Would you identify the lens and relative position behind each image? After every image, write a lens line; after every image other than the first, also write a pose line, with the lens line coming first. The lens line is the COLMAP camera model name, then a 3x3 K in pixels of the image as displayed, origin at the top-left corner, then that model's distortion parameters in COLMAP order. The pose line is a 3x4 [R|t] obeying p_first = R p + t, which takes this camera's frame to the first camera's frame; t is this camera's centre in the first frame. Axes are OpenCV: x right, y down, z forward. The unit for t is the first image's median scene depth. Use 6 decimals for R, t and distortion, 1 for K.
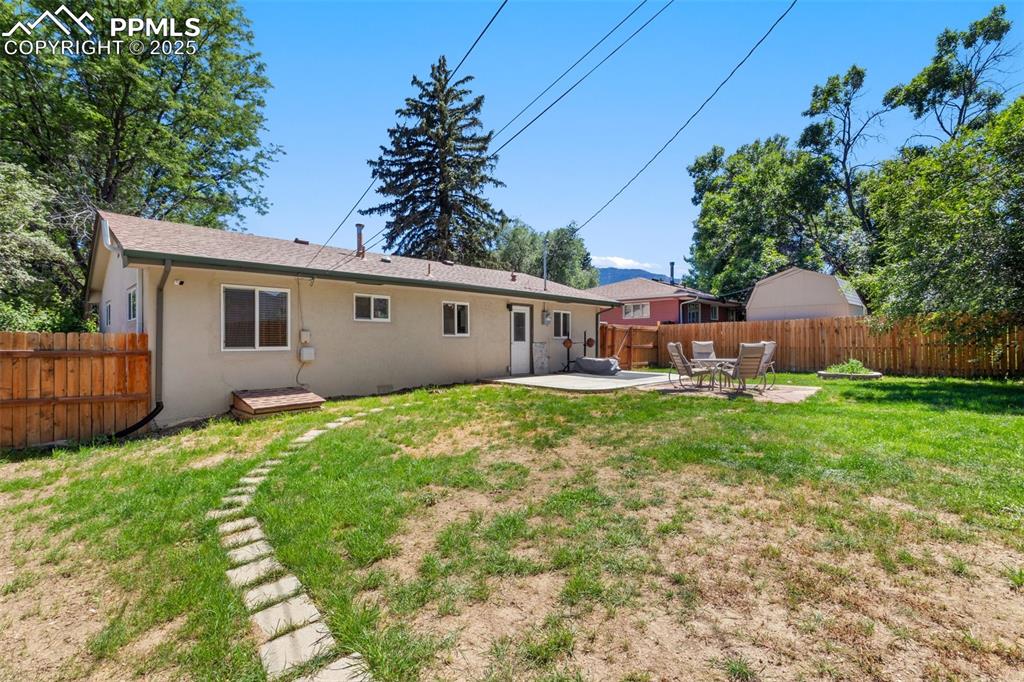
lens RADIAL K [[458.6, 0, 512.0], [0, 458.6, 341.0], [0, 0, 1]] dist [-0.003292, -0.000396]
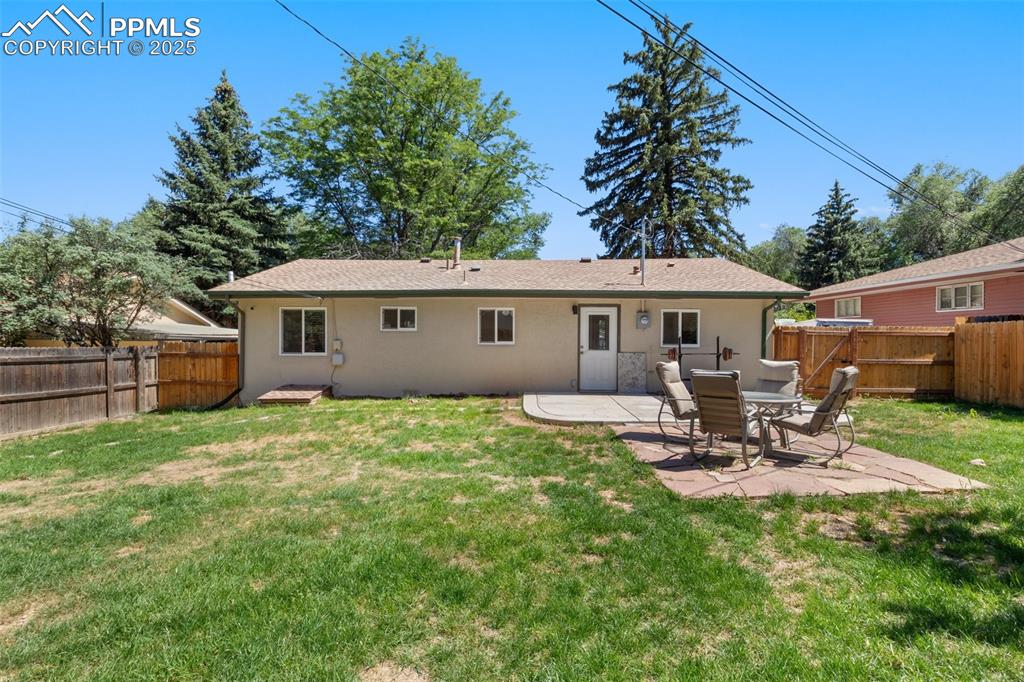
lens RADIAL K [[477.6, 0, 512.0], [0, 477.6, 341.0], [0, 0, 1]] dist [-0.003146, -0.000512]
pose [[0.683926, 0.008908, -0.729497, 0.604154], [-0.006015, 0.999960, 0.006571, -0.023411], [0.729526, -0.000106, 0.683953, 0.351162]]
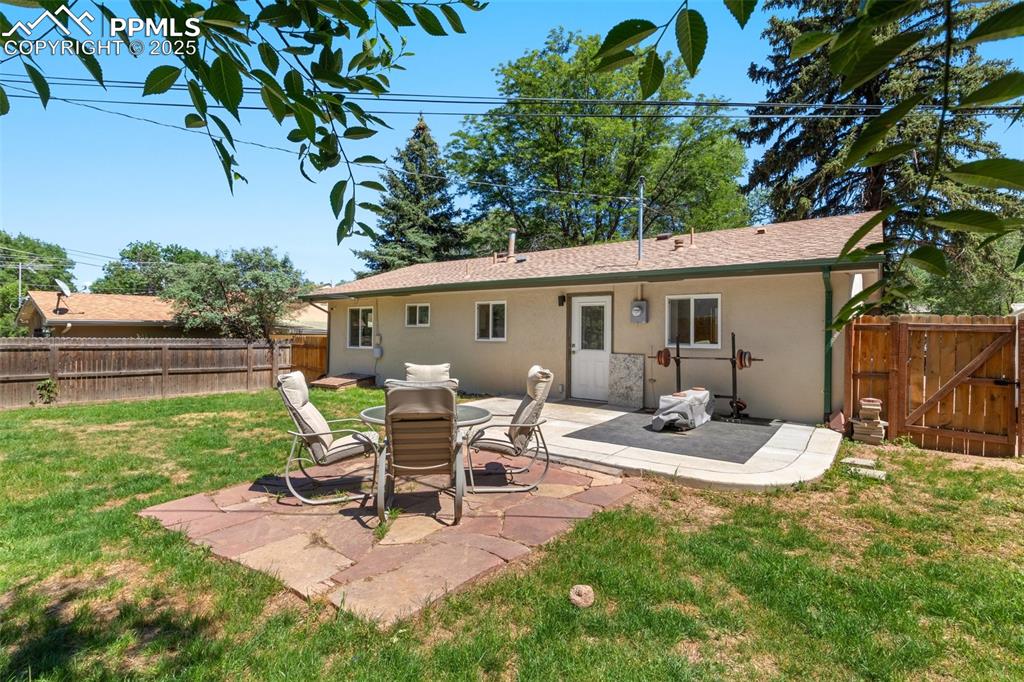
lens RADIAL K [[488.8, 0, 513.6], [0, 488.8, 330.0], [0, 0, 1]] dist [-0.002586, -0.000320]
pose [[0.133743, -0.004316, -0.991007, 0.790762], [-0.010891, 0.999924, -0.005825, -0.025581], [0.990956, 0.011572, 0.133686, 0.907420]]
